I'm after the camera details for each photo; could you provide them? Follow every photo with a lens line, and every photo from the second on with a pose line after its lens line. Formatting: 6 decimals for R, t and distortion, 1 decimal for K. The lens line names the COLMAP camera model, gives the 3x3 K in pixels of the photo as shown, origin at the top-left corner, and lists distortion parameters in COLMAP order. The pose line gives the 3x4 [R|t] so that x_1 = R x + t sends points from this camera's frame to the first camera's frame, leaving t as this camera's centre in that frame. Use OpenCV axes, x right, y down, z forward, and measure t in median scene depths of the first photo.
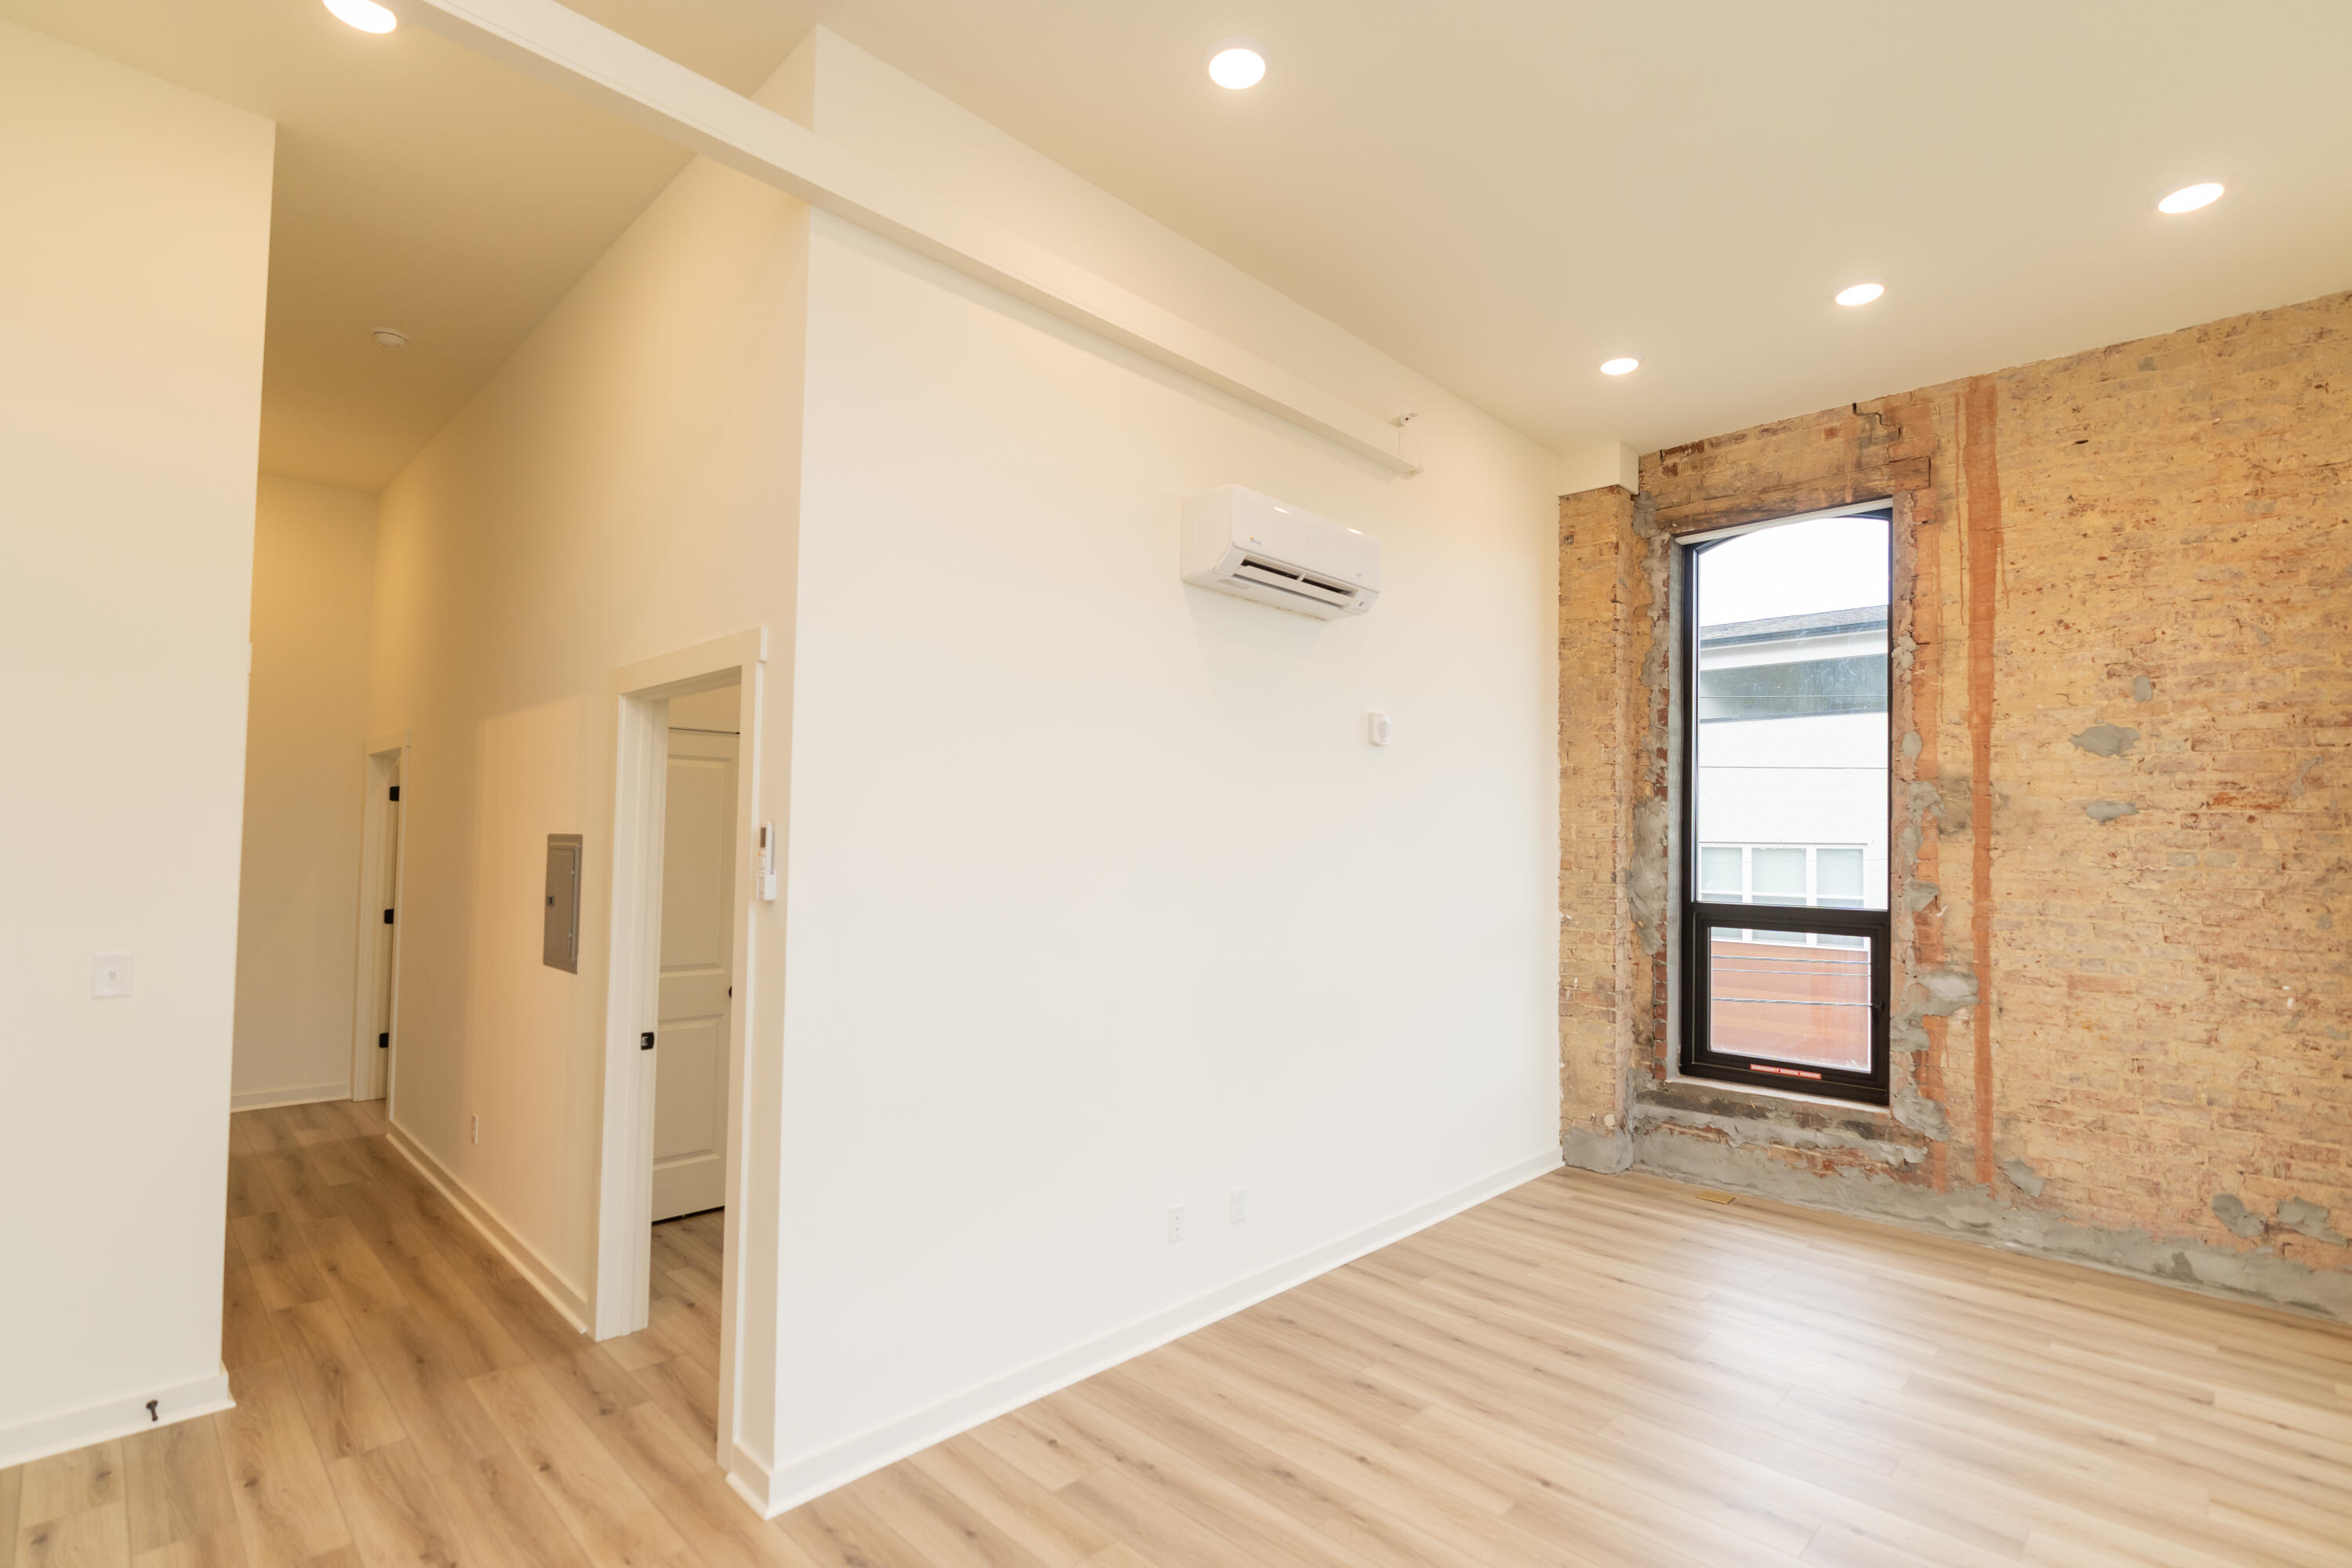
lens RADIAL K [[1083.1, 0, 1176.1], [0, 1083.1, 816.2], [0, 0, 1]] dist [-0.009929, 0.003672]
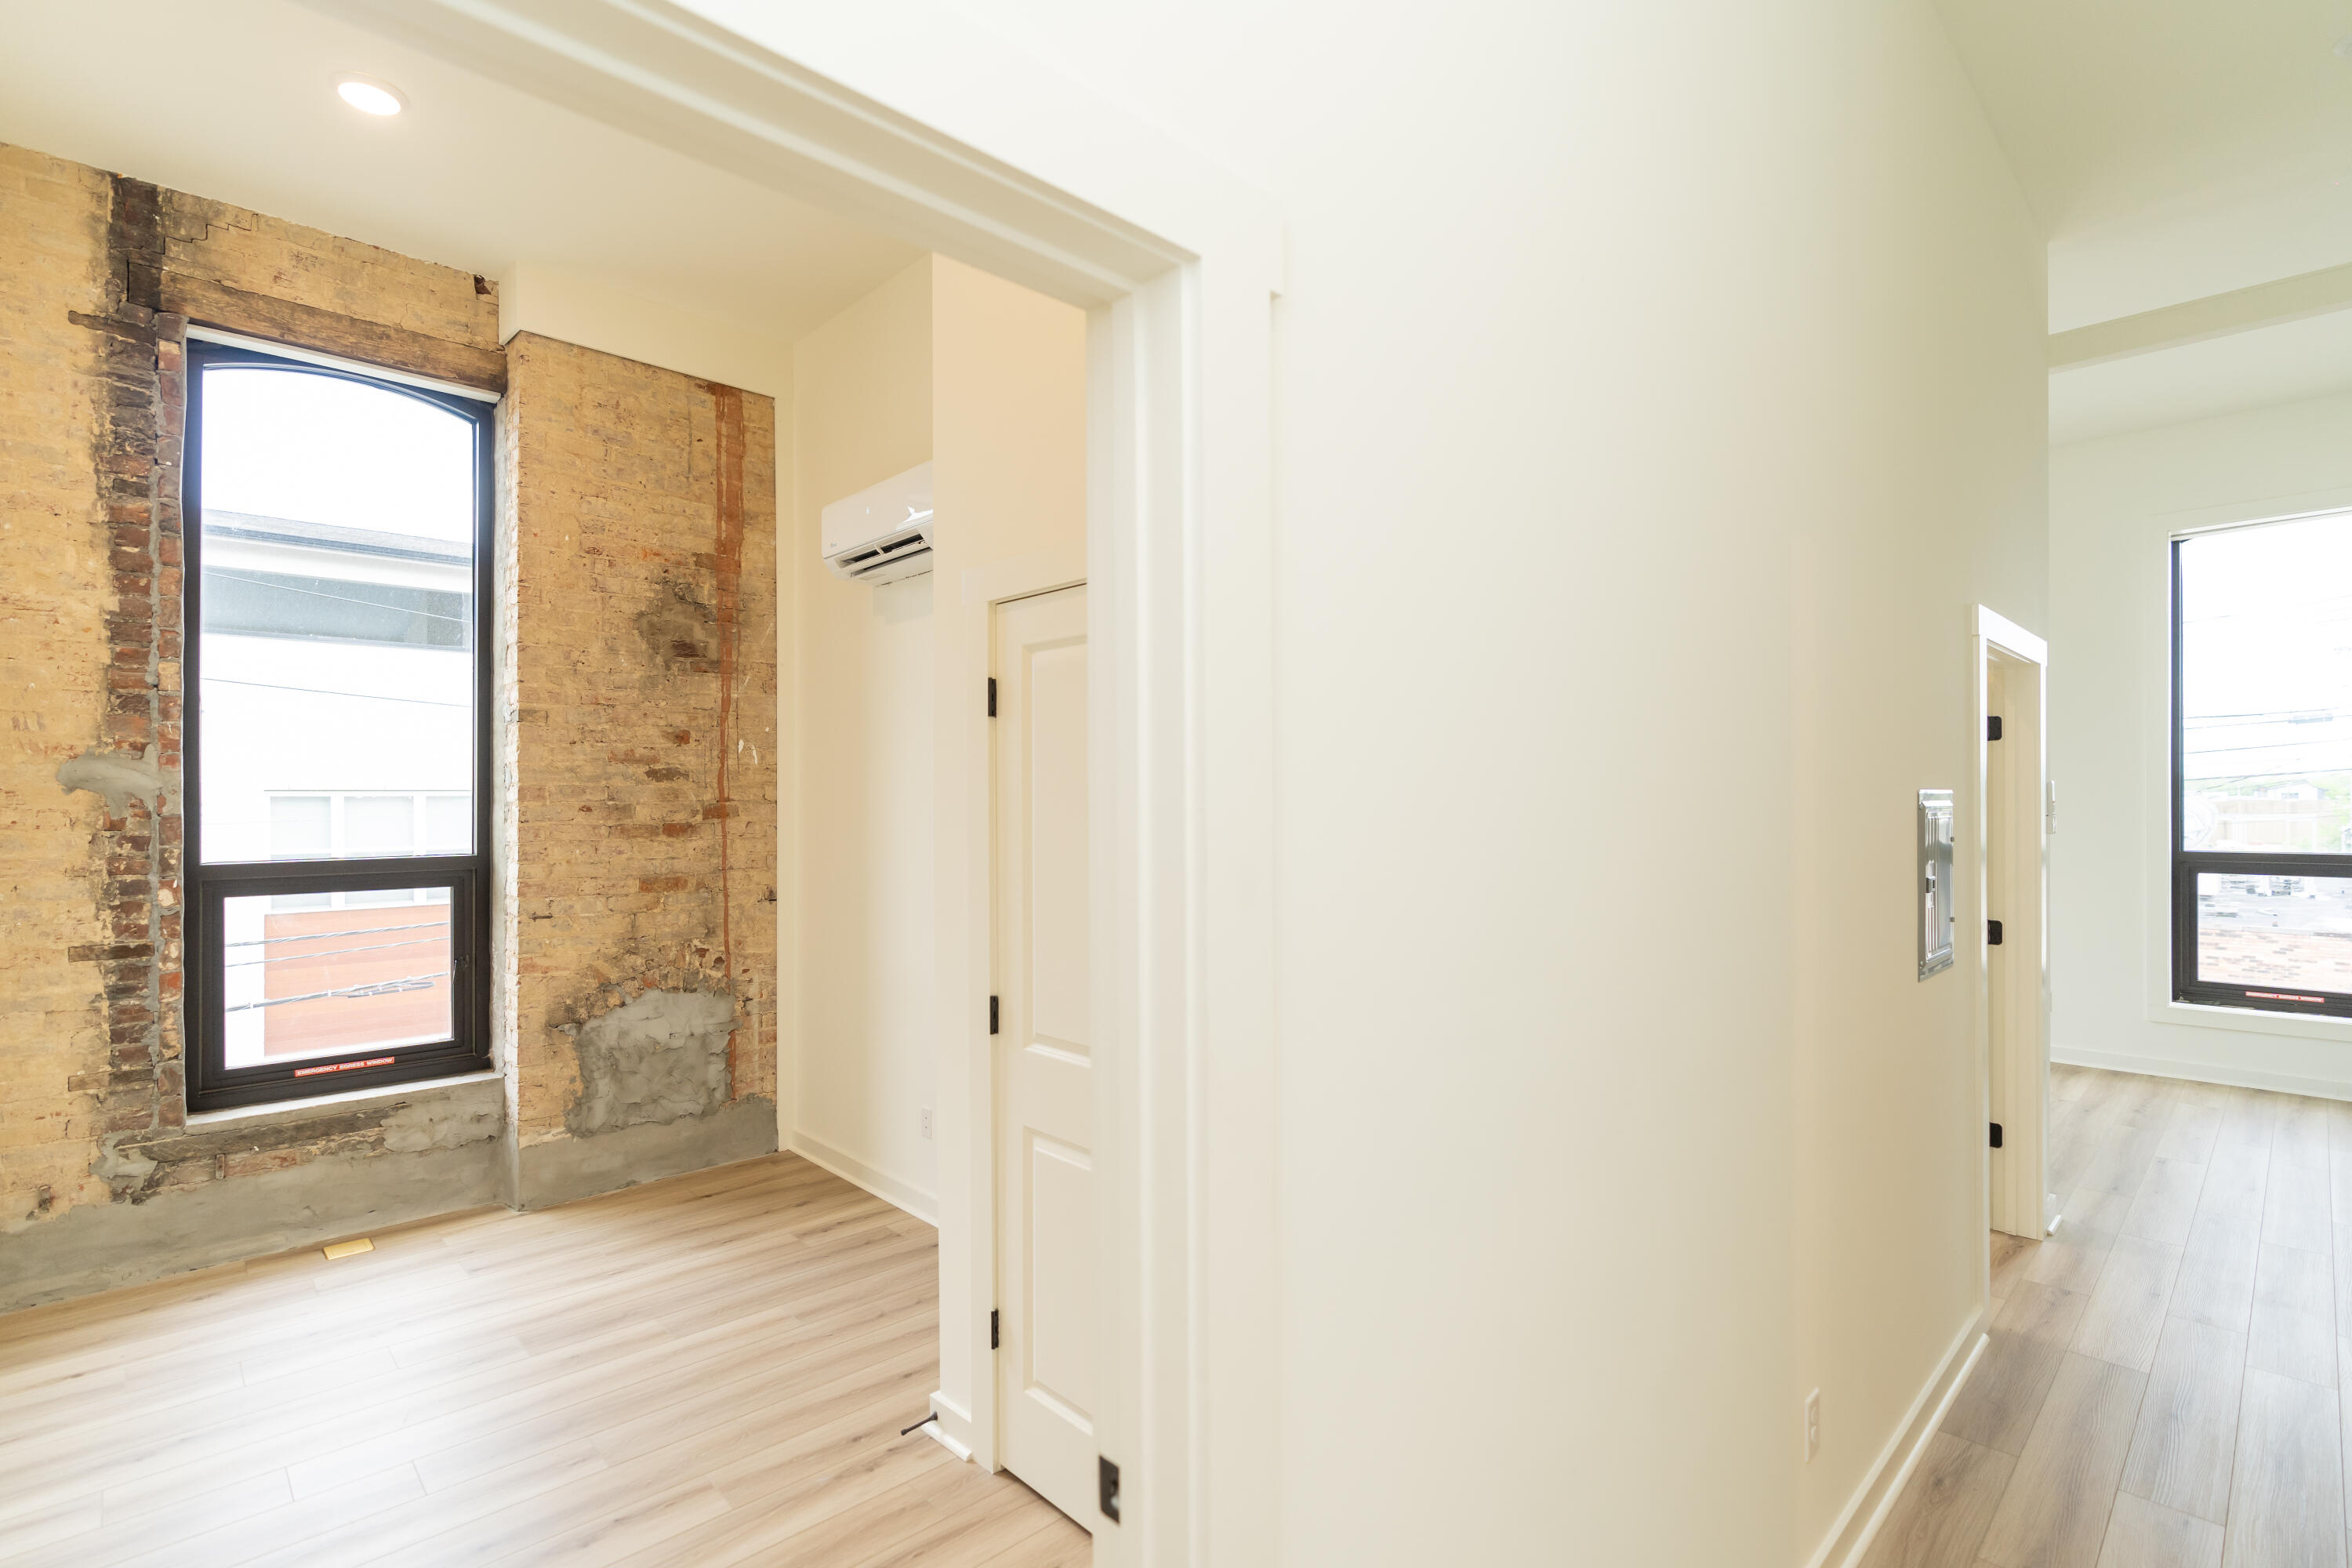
lens RADIAL K [[1118.1, 0, 1169.4], [0, 1118.1, 794.4], [0, 0, 1]] dist [-0.006159, 0.002111]
pose [[0.020771, -0.013649, 0.999691, -3.963861], [-0.023314, 0.999628, 0.014133, -0.063351], [-0.999512, -0.023601, 0.020445, 3.812091]]
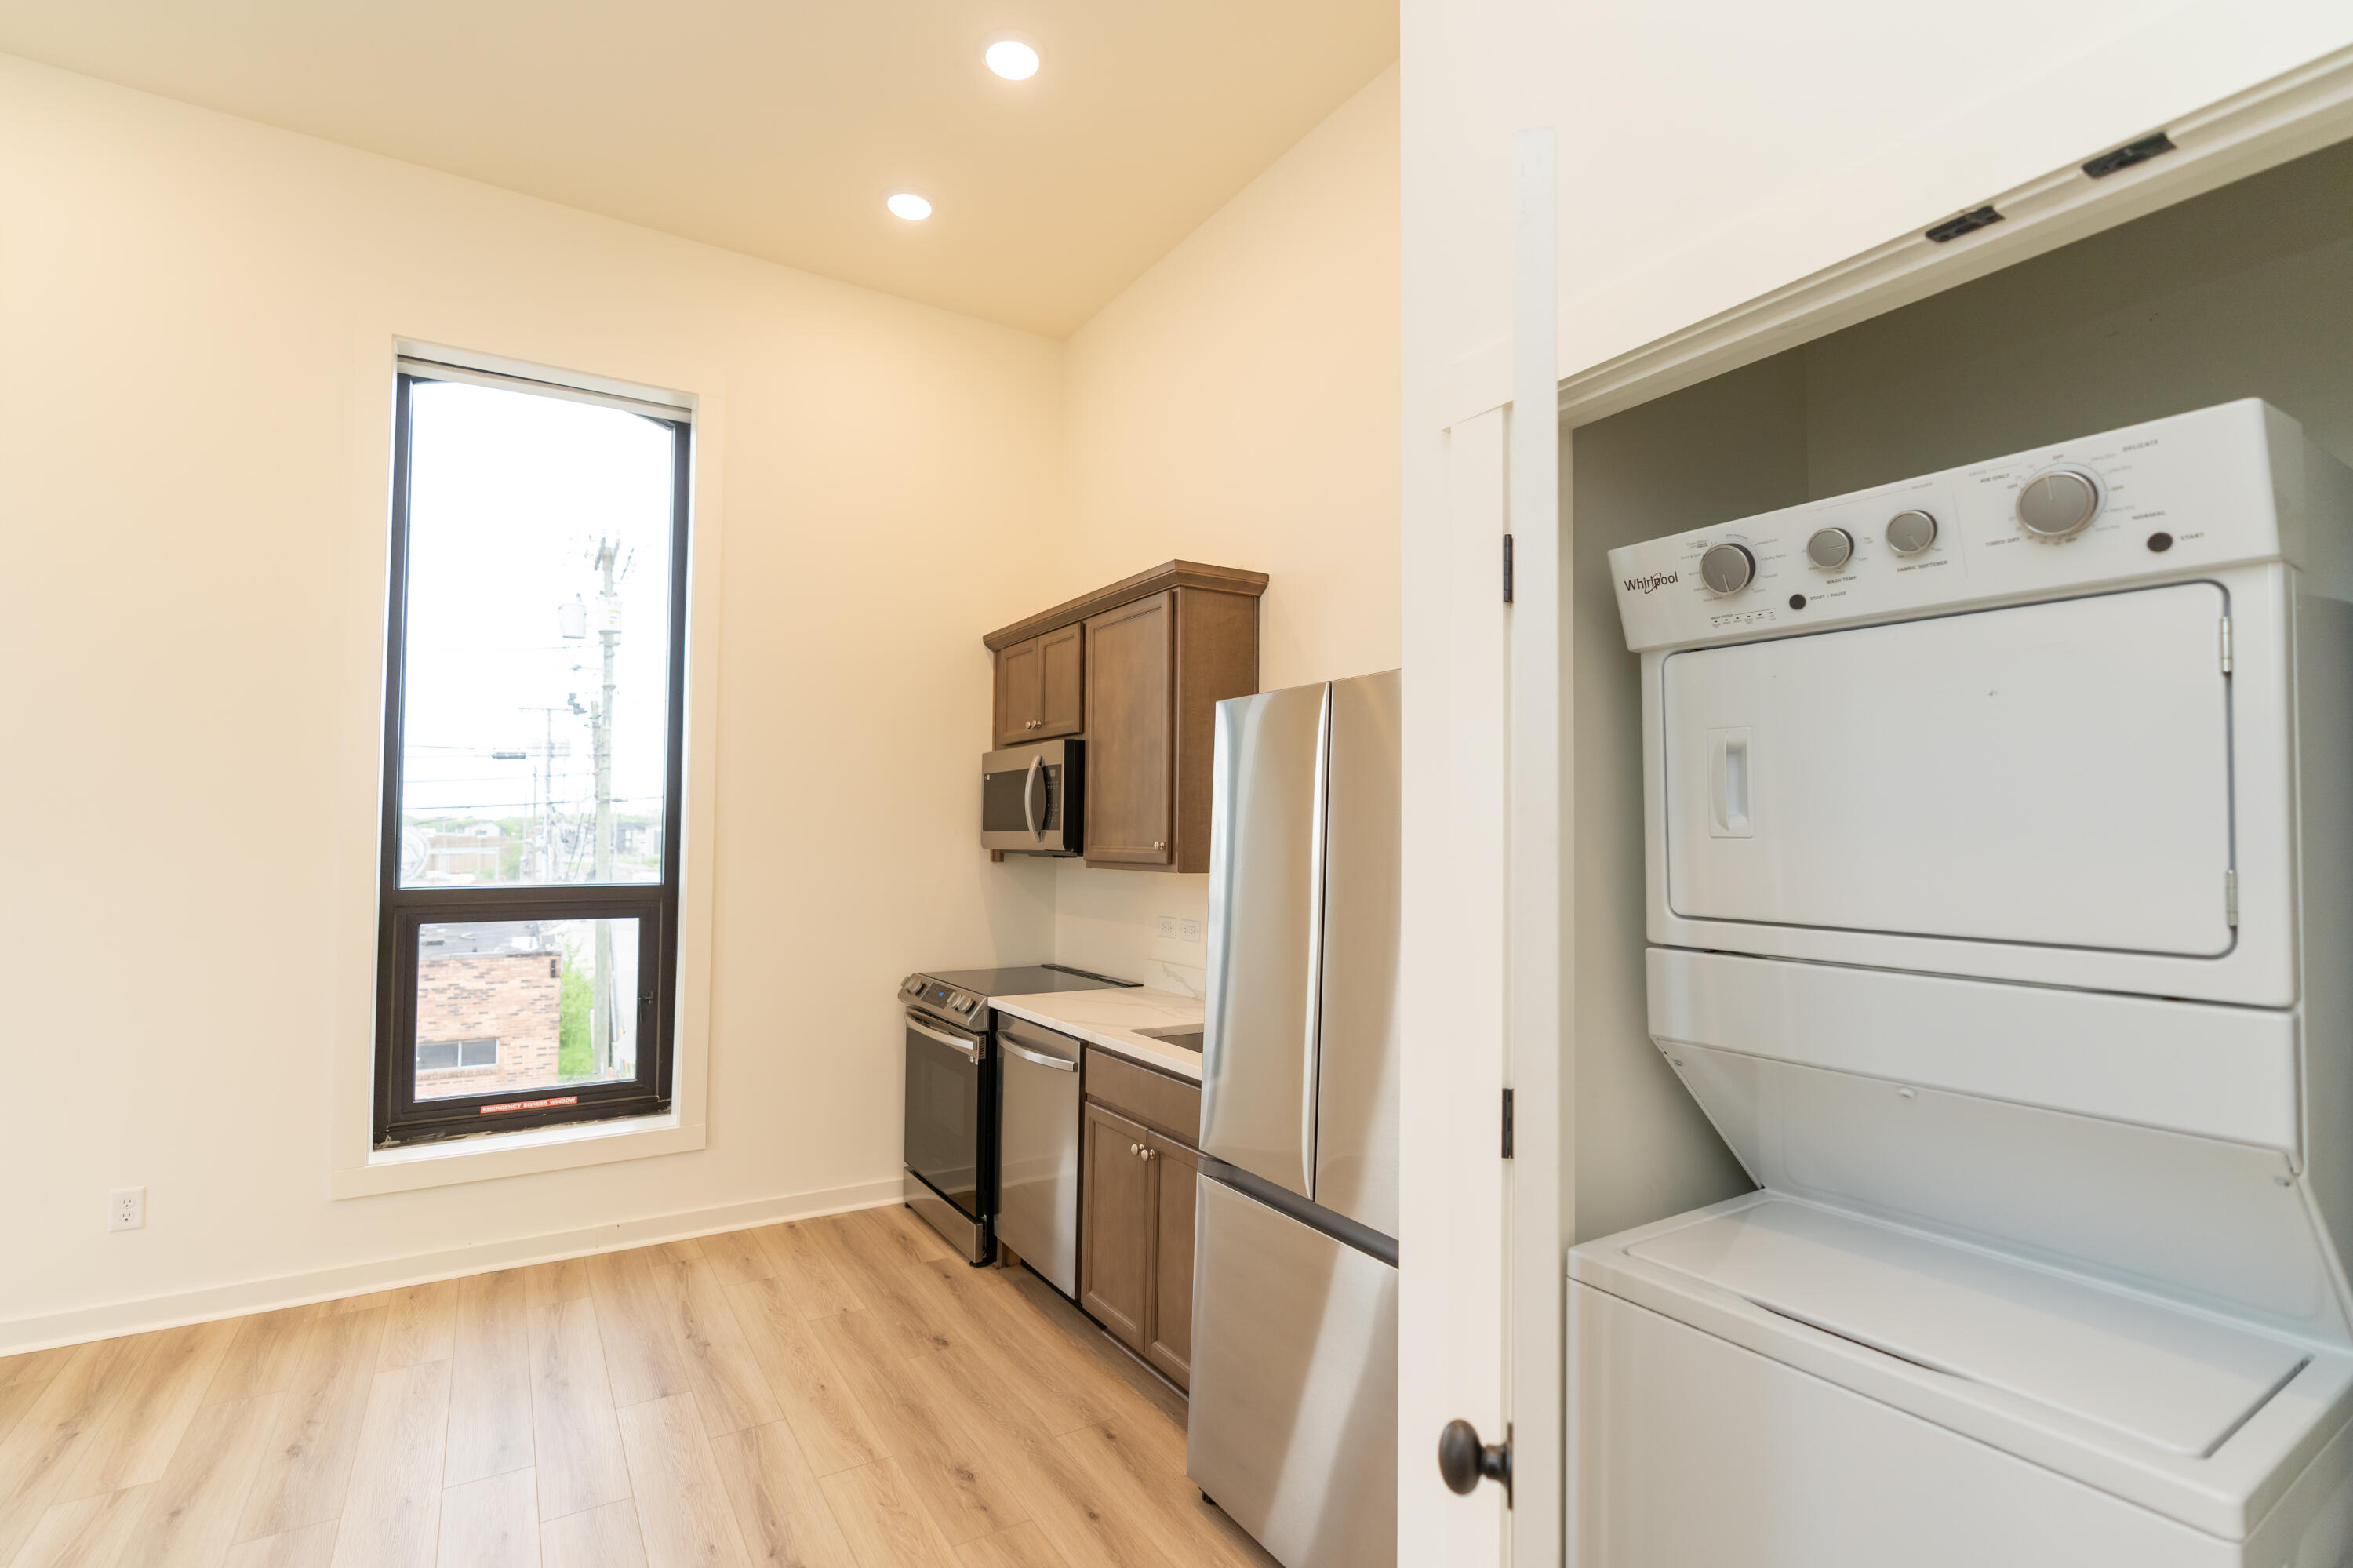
lens RADIAL K [[1083.6, 0, 1174.1], [0, 1083.6, 810.7], [0, 0, 1]] dist [-0.009929, 0.003672]
pose [[-0.973105, -0.019599, 0.229526, -0.579747], [-0.031483, 0.998340, -0.048228, 0.049371], [-0.228200, -0.054157, -0.972107, 0.858761]]
